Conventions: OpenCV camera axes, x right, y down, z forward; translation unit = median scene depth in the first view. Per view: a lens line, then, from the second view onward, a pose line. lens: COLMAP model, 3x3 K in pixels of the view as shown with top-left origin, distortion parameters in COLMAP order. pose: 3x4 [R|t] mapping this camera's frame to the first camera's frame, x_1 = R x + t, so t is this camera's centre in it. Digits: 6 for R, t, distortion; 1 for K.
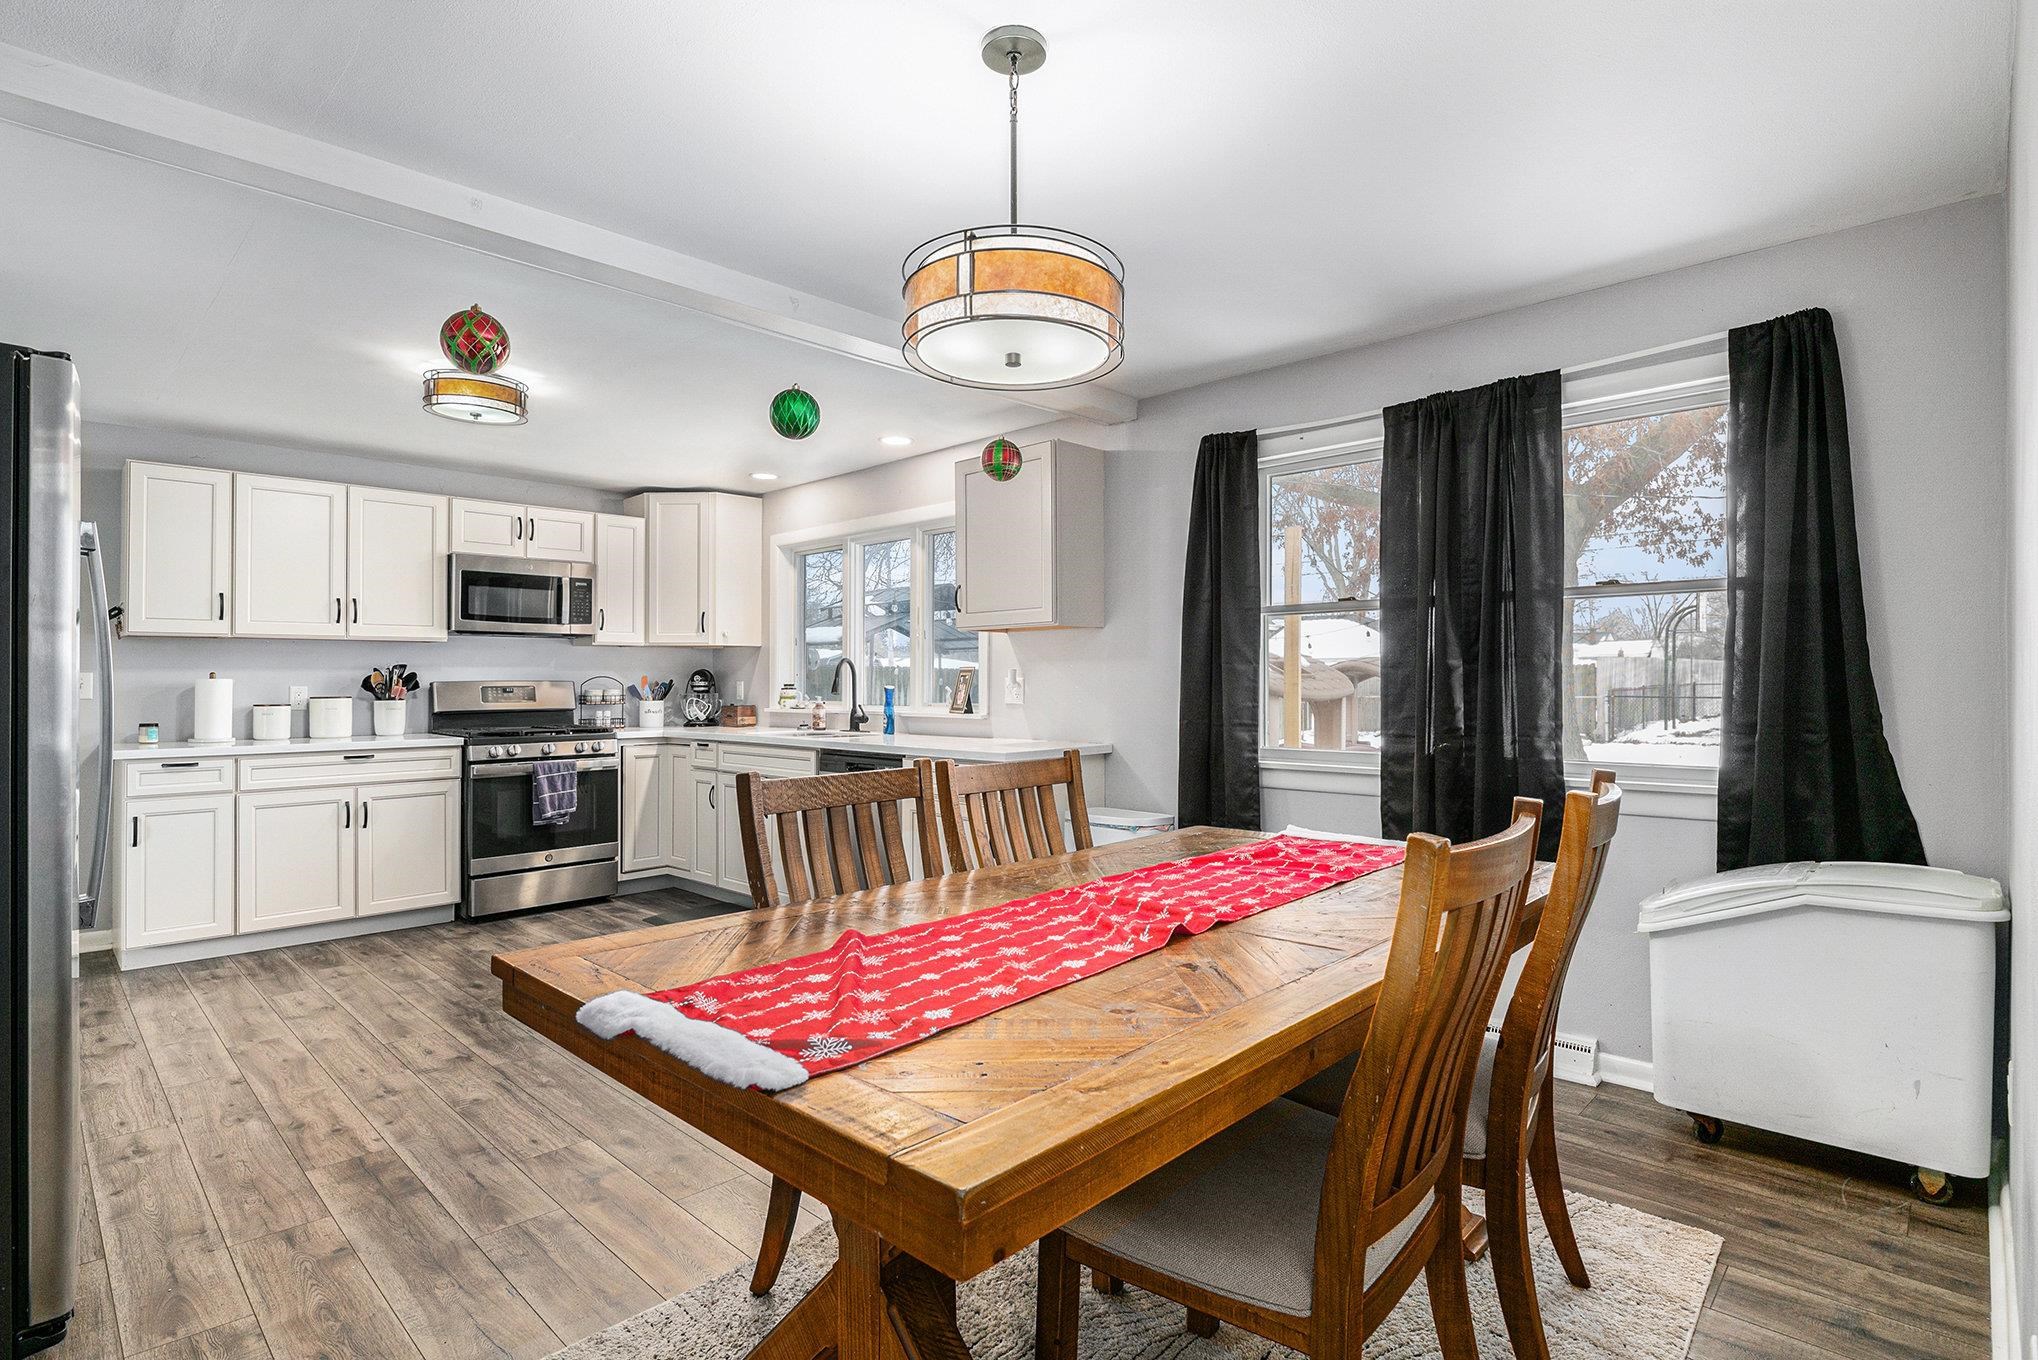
lens RADIAL K [[1003.8, 0, 1041.3], [0, 1003.8, 637.6], [0, 0, 1]] dist [-0.001492, -0.022183]
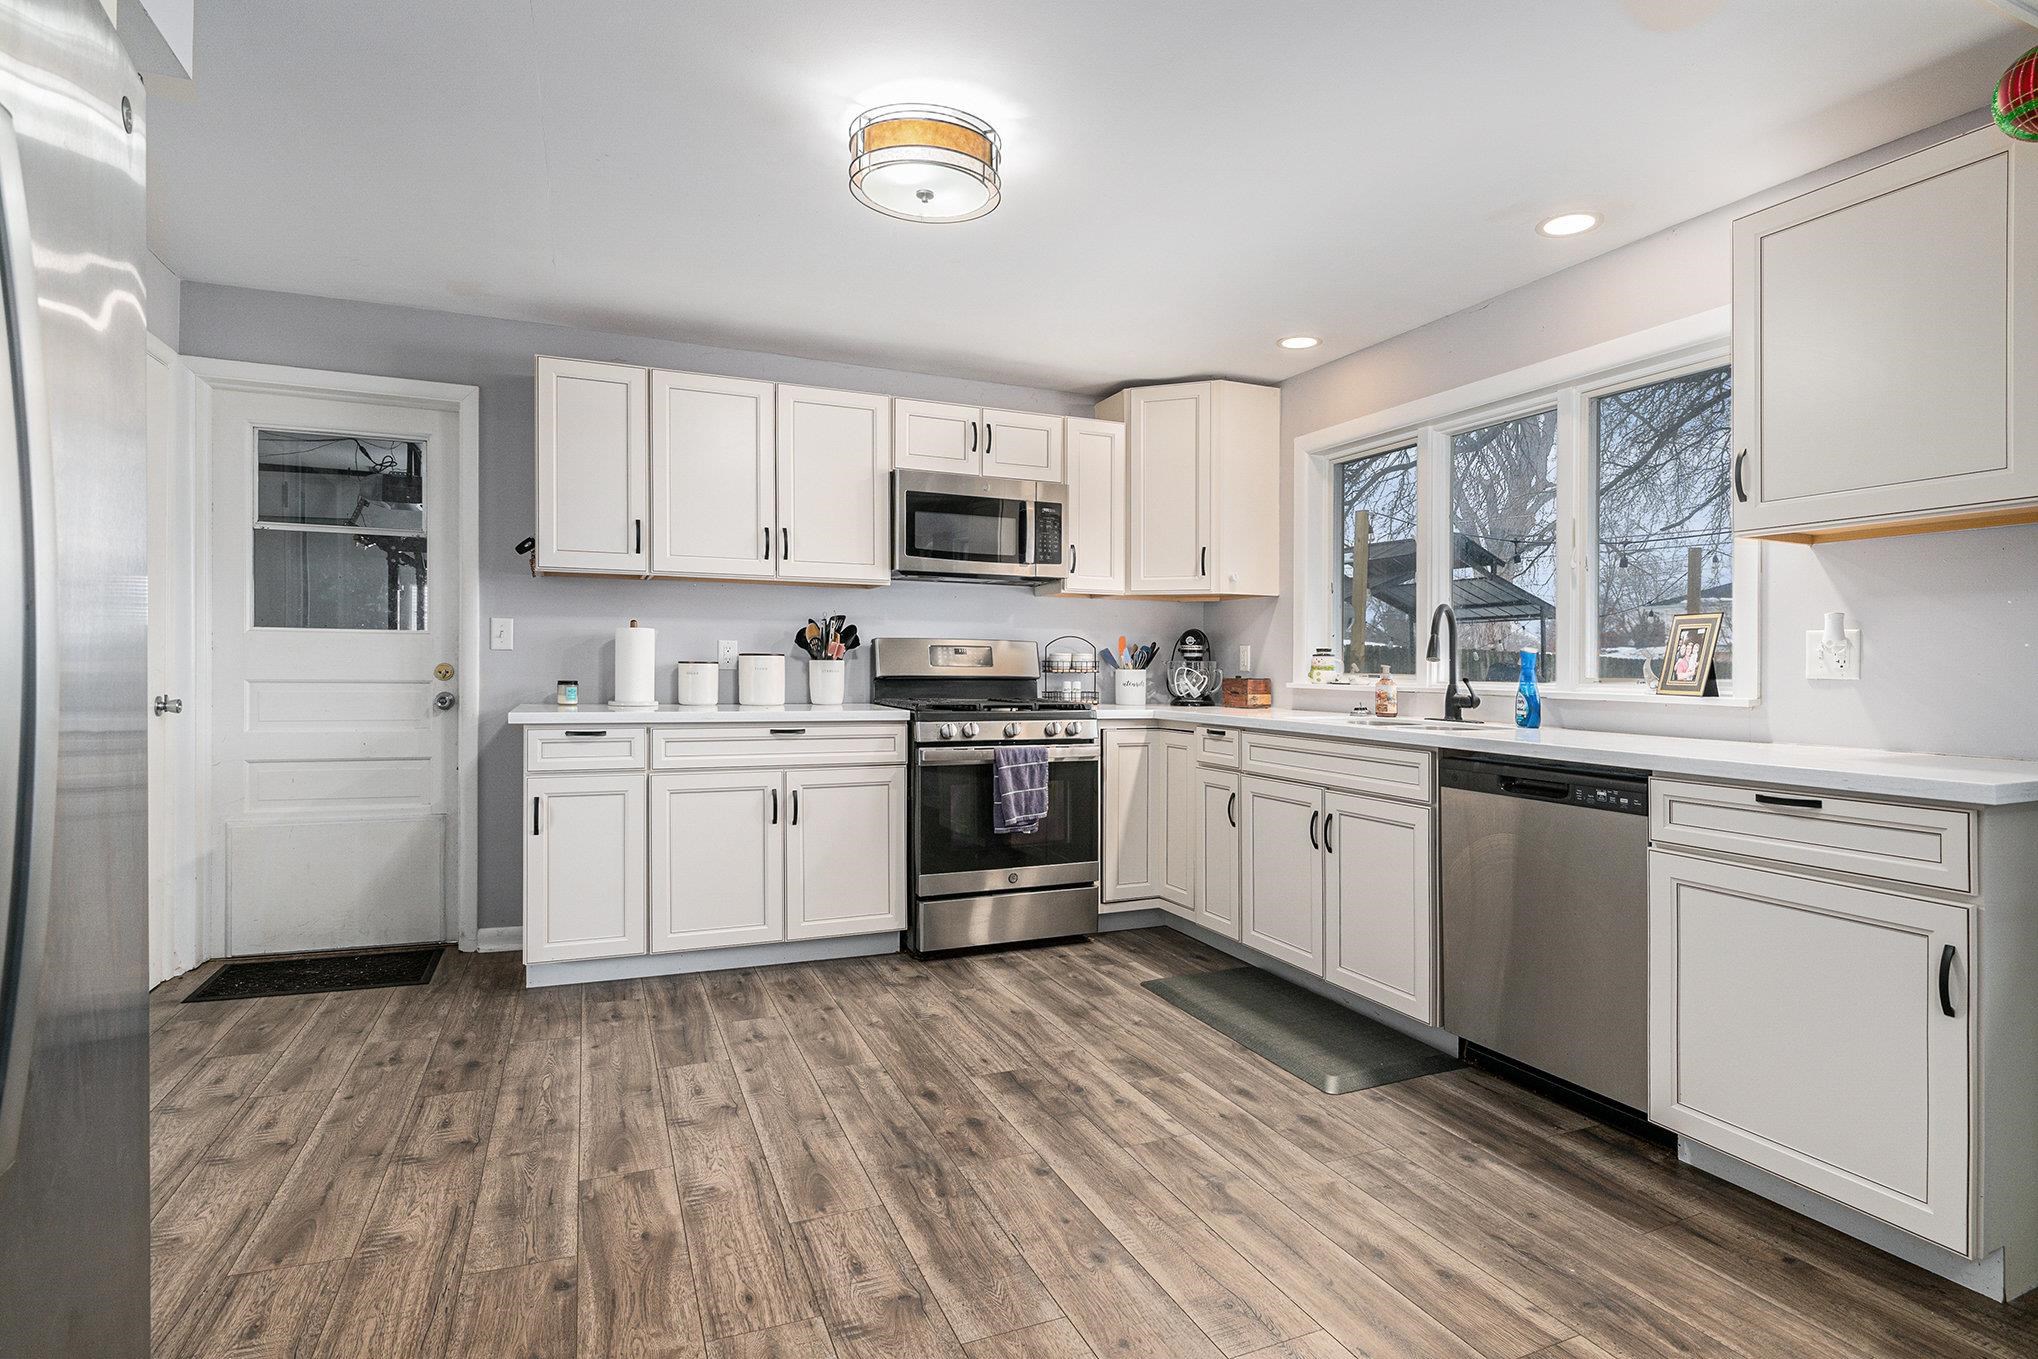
lens RADIAL K [[1020.7, 0, 1064.2], [0, 1020.7, 670.9], [0, 0, 1]] dist [-0.033163, -0.000281]
pose [[0.931144, 0.019742, -0.364117, -0.187599], [-0.002487, 0.998854, 0.047797, 0.032847], [0.364643, -0.043600, 0.930126, 0.325256]]
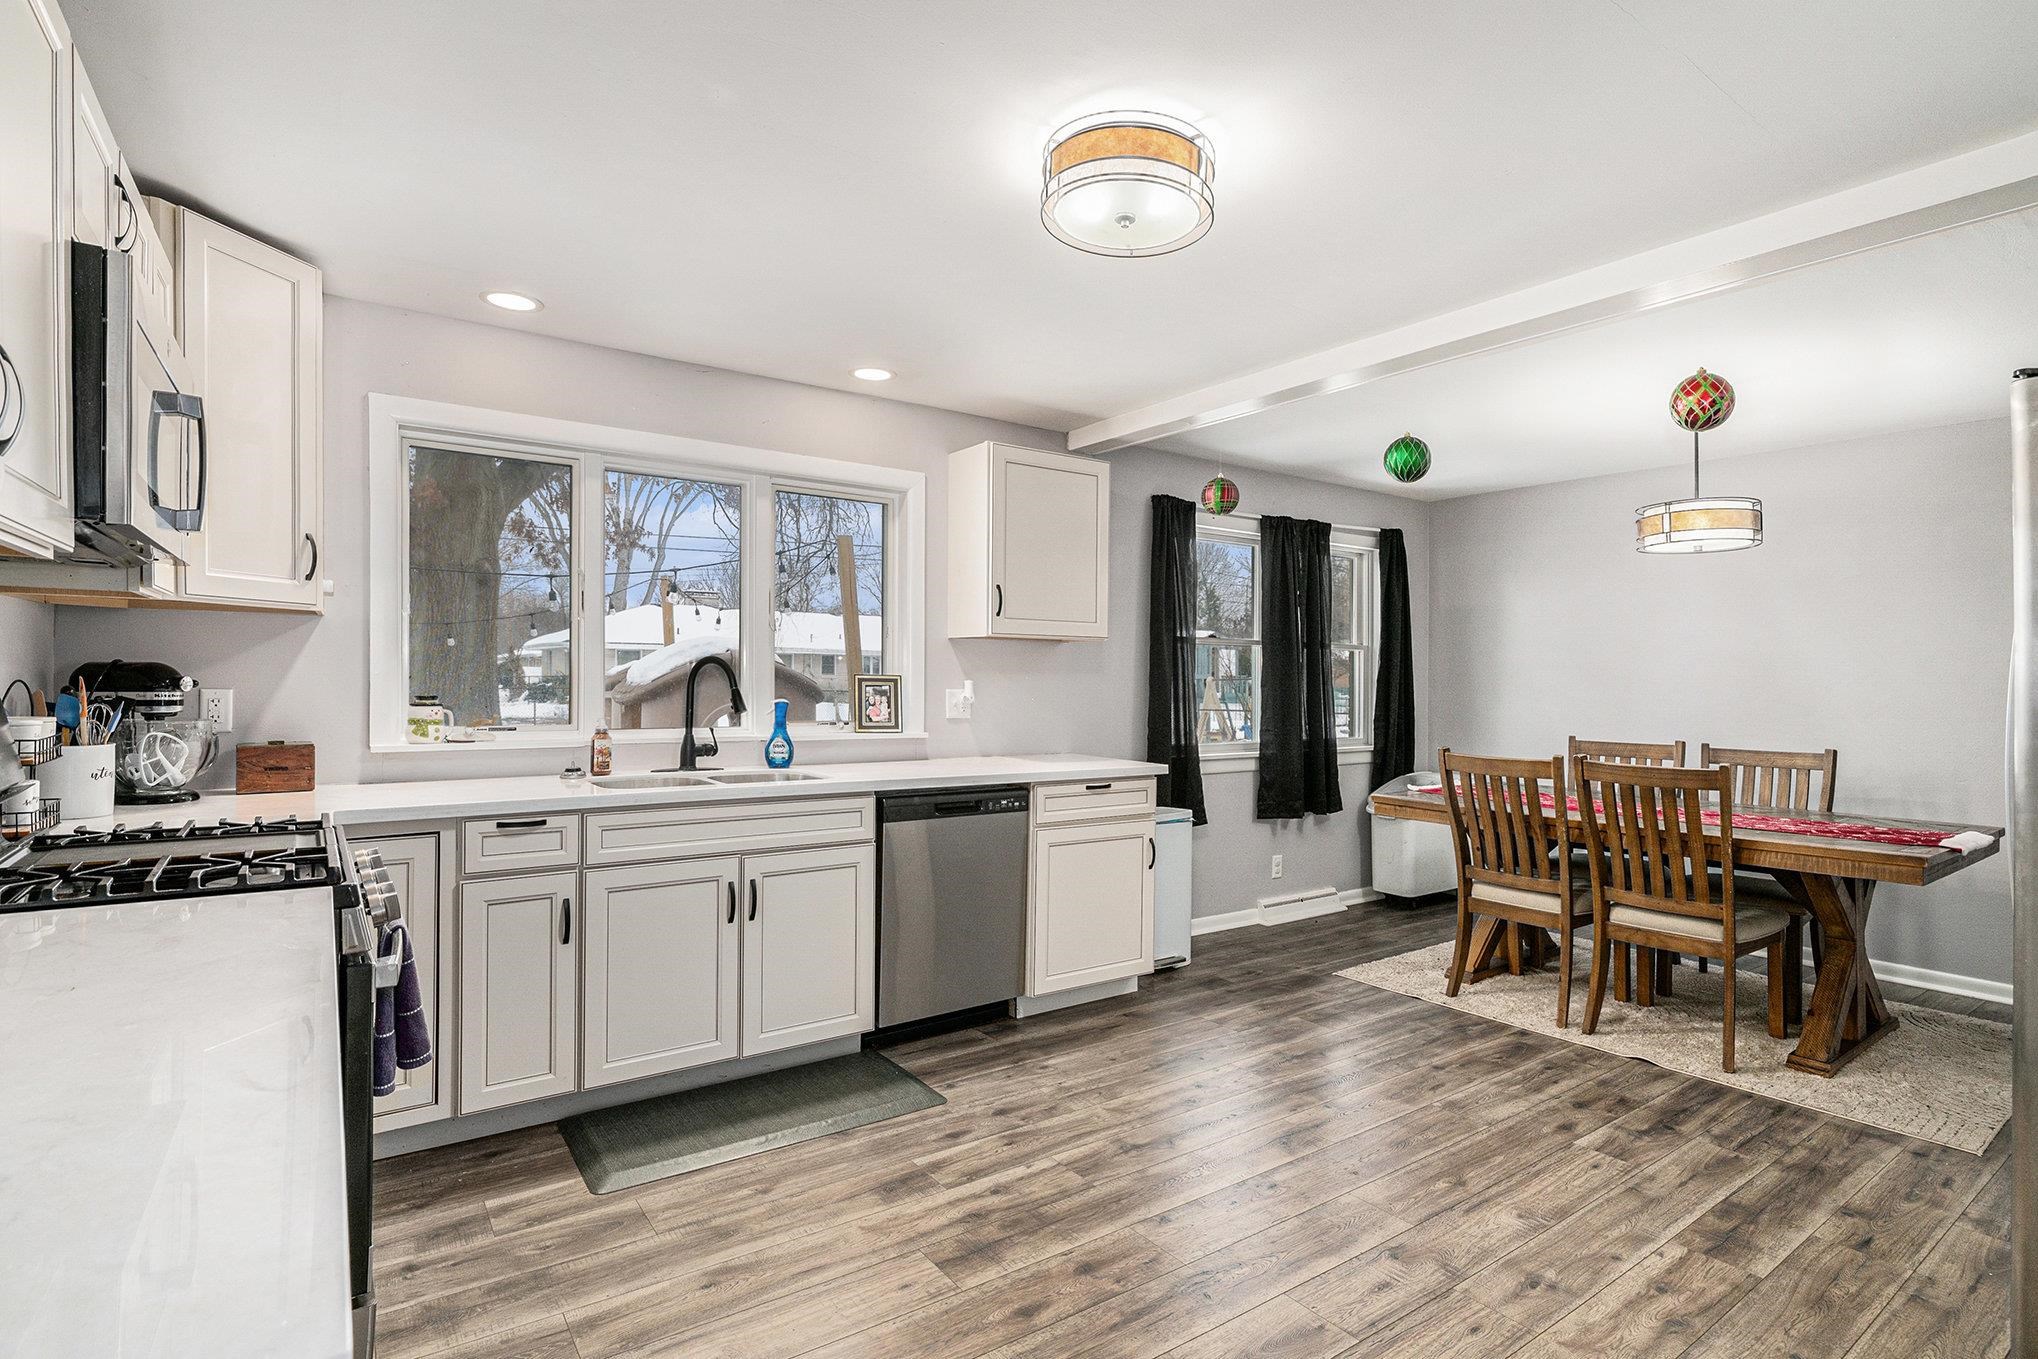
lens RADIAL K [[1009.6, 0, 1020.3], [0, 1009.6, 674.7], [0, 0, 1]] dist [0.002250, -0.021488]
pose [[0.194470, 0.010100, 0.980856, -0.803415], [-0.056063, 0.998427, 0.000835, 0.020620], [-0.979305, -0.055152, 0.194730, 0.692925]]
